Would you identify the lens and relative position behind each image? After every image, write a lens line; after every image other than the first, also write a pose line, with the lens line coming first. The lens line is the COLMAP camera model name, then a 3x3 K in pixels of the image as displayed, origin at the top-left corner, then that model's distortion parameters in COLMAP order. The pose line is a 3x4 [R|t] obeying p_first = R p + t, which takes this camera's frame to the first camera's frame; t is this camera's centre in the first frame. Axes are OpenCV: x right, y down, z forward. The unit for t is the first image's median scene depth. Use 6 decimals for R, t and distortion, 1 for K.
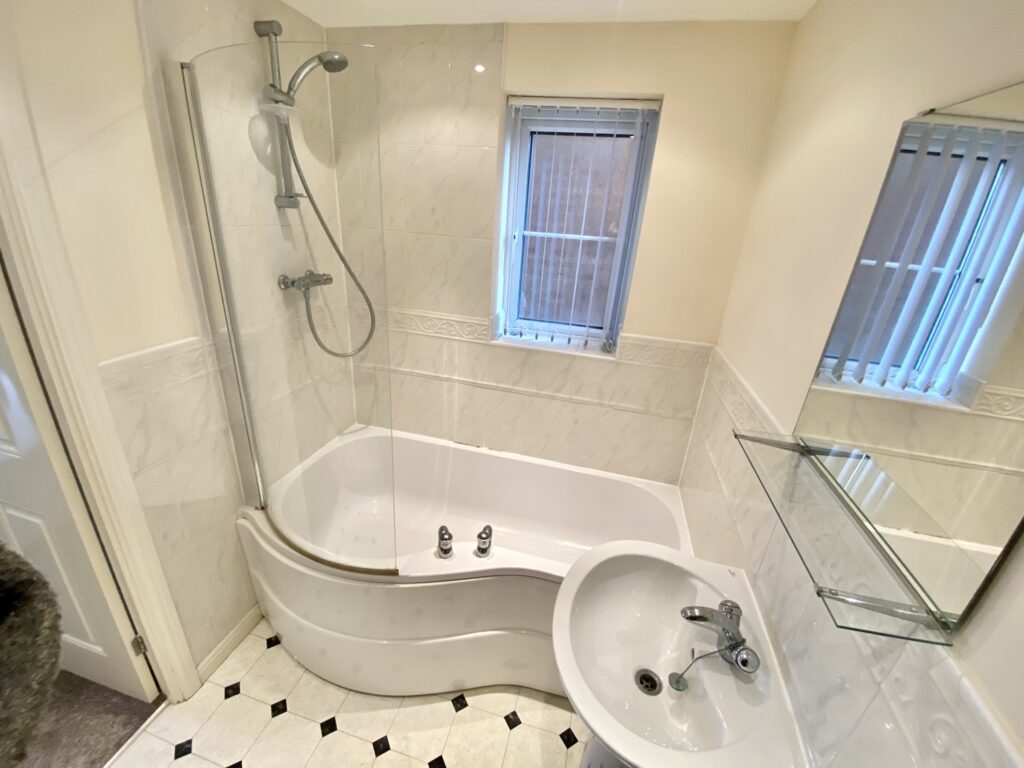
lens RADIAL K [[415.4, 0, 513.9], [0, 415.4, 385.9], [0, 0, 1]] dist [0.016539, -0.002074]
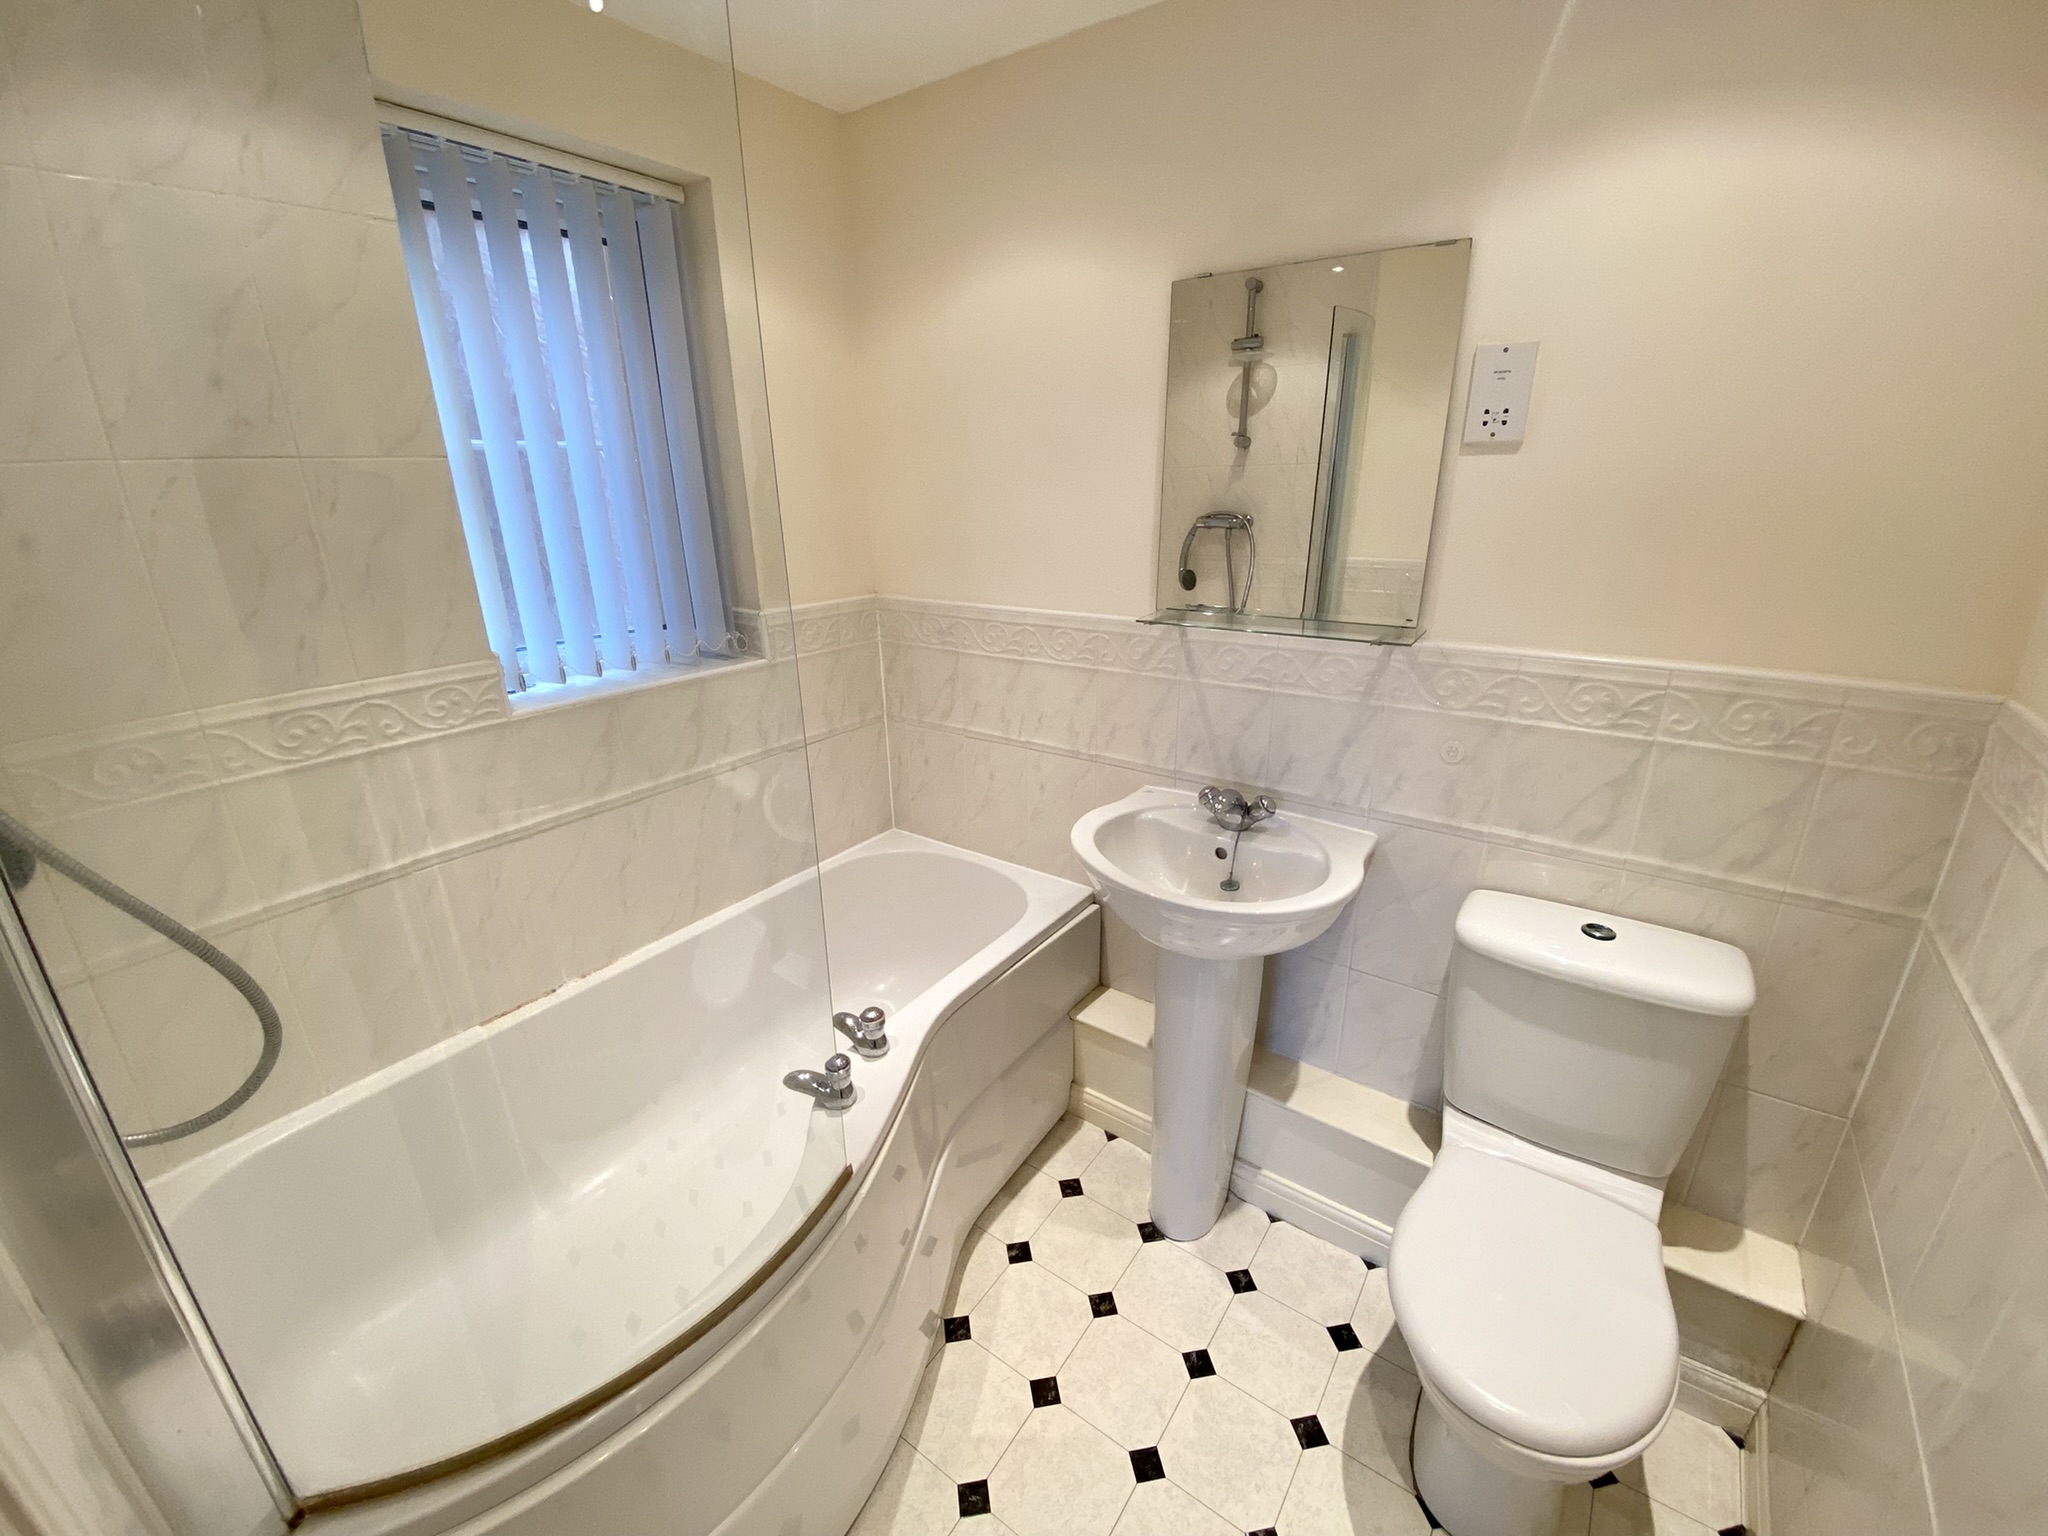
lens RADIAL K [[830.7, 0, 1040.0], [0, 830.7, 763.0], [0, 0, 1]] dist [0.016539, -0.002074]
pose [[0.354339, -0.377190, 0.855670, -0.602031], [0.387640, 0.891965, 0.232665, -0.058706], [-0.850987, 0.249250, 0.462272, 0.219313]]
